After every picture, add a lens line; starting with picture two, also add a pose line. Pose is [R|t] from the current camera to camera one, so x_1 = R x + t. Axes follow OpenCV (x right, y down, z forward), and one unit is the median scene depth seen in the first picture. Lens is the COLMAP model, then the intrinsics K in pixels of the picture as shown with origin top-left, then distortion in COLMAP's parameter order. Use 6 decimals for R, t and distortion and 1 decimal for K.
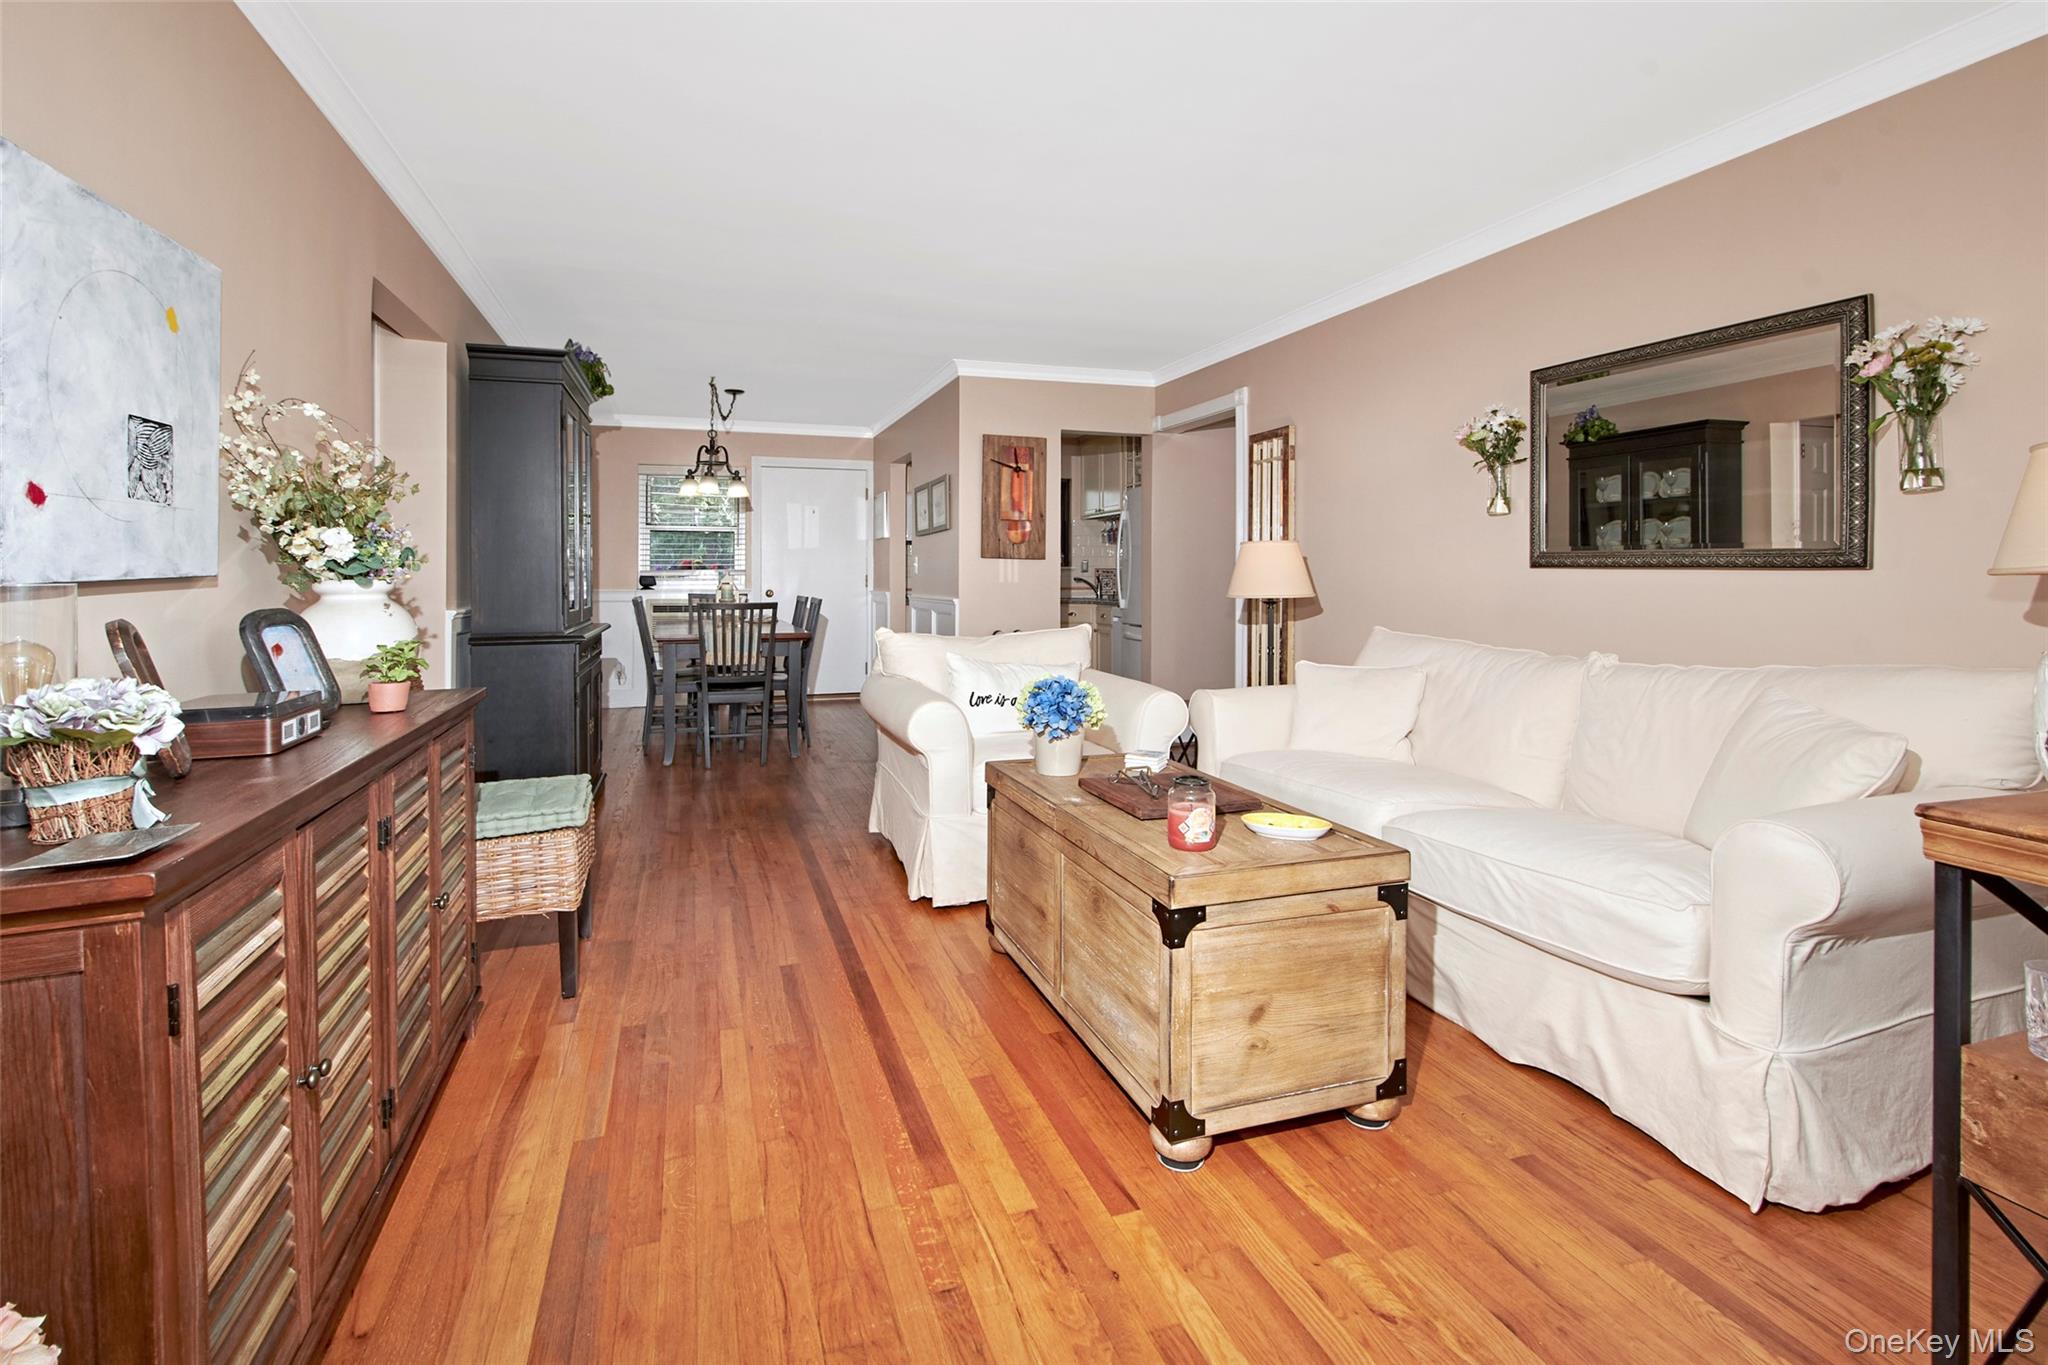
lens RADIAL K [[916.2, 0, 942.8], [0, 916.2, 574.2], [0, 0, 1]] dist [0.000677, -0.002744]
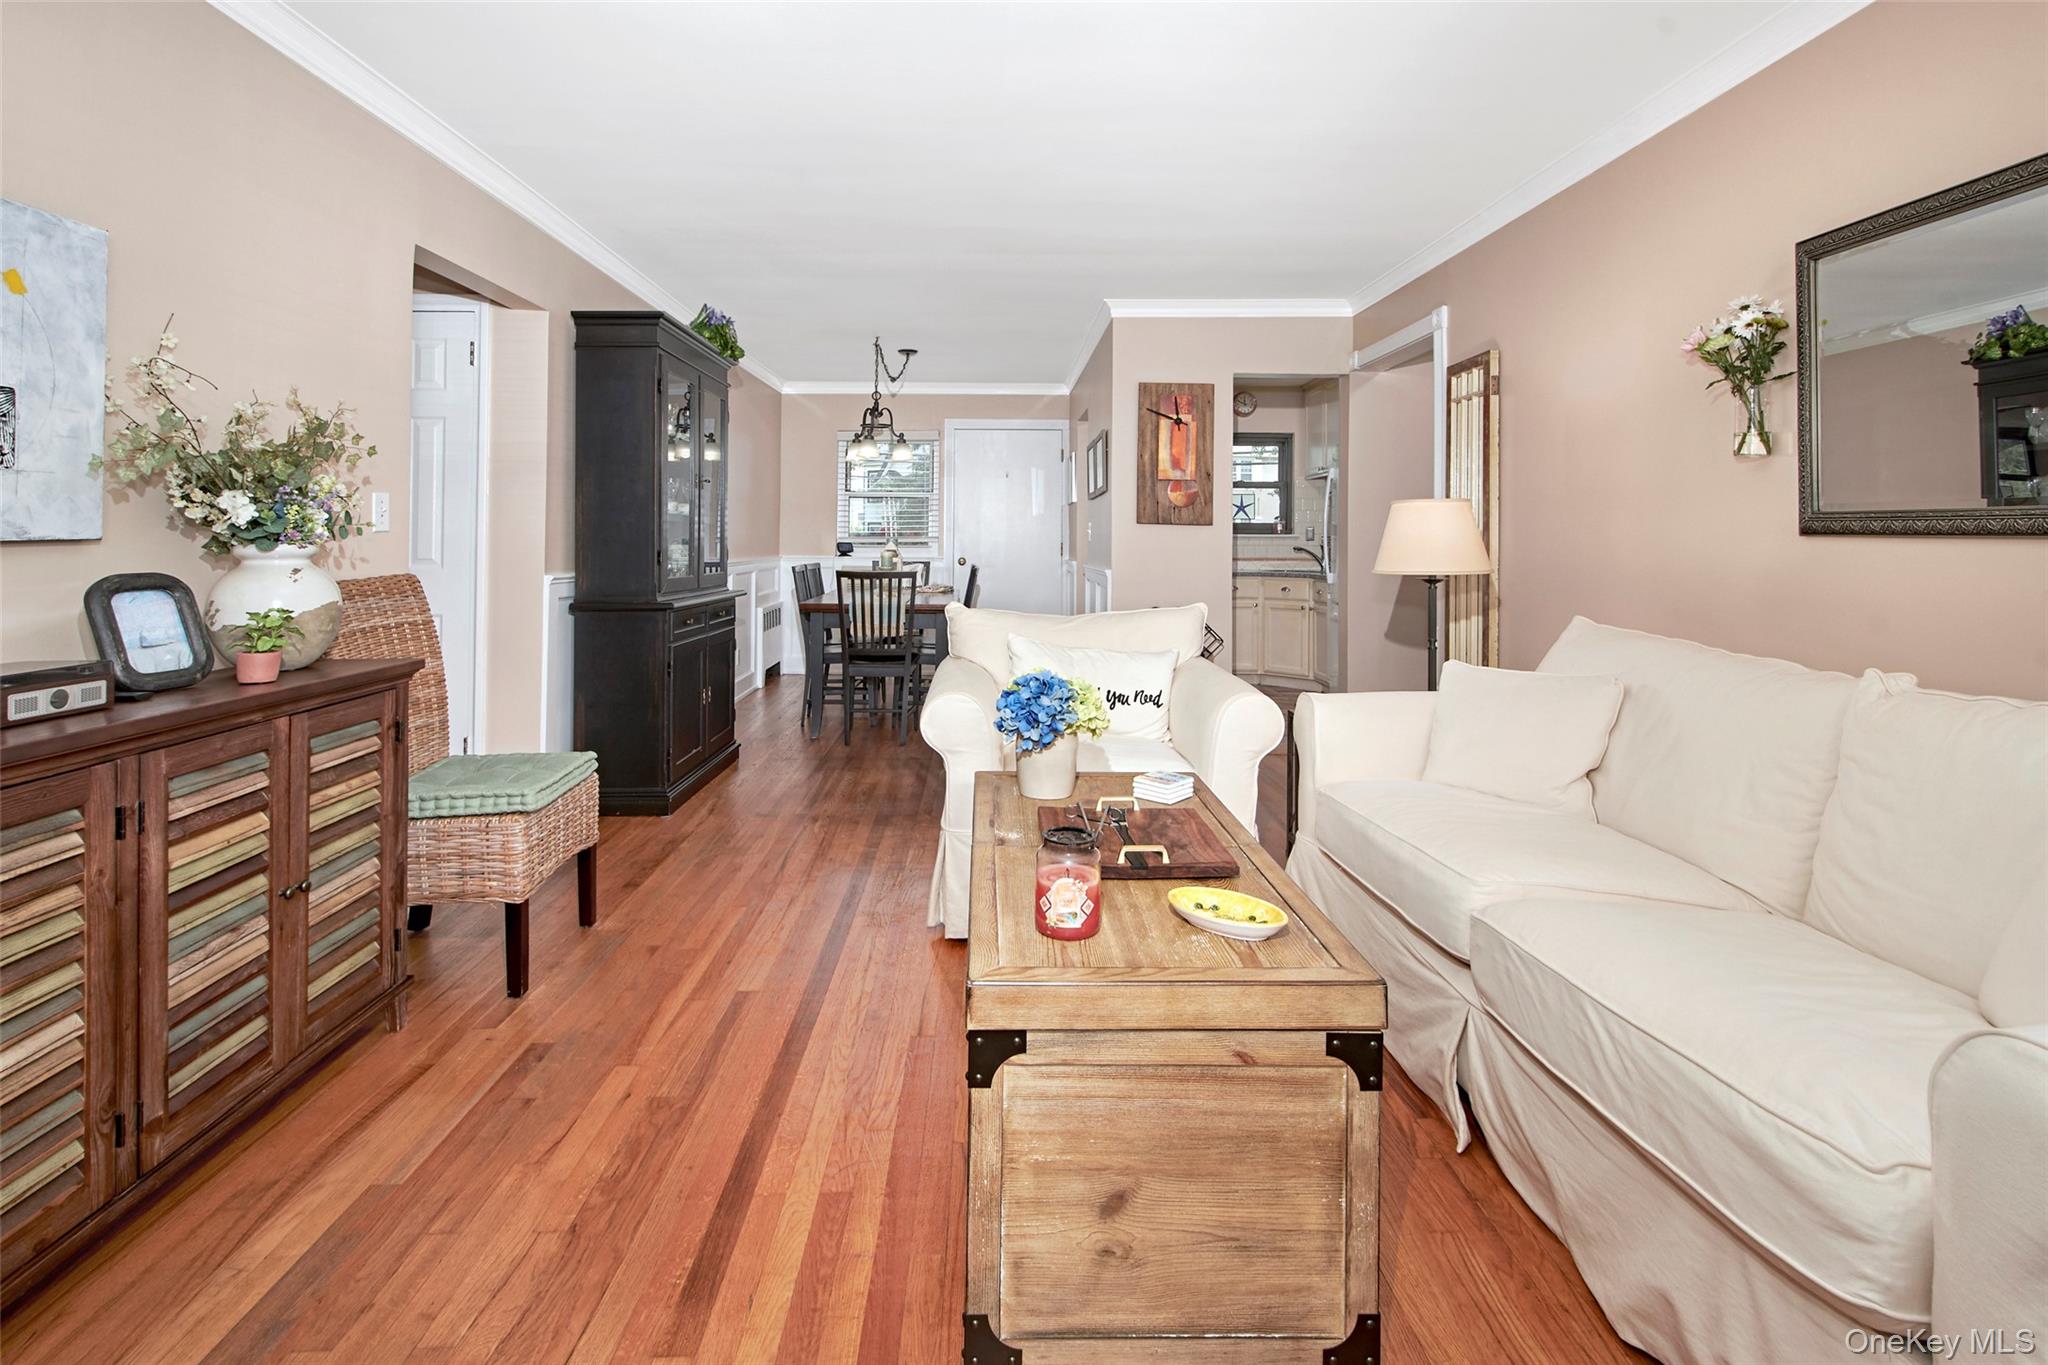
lens RADIAL K [[916.2, 0, 1013.8], [0, 916.2, 526.4], [0, 0, 1]] dist [0.000677, -0.002744]
pose [[0.961414, -0.000422, -0.275106, 0.334602], [-0.004306, 0.999853, -0.016584, 0.000263], [0.275073, 0.017129, 0.961271, 0.244234]]
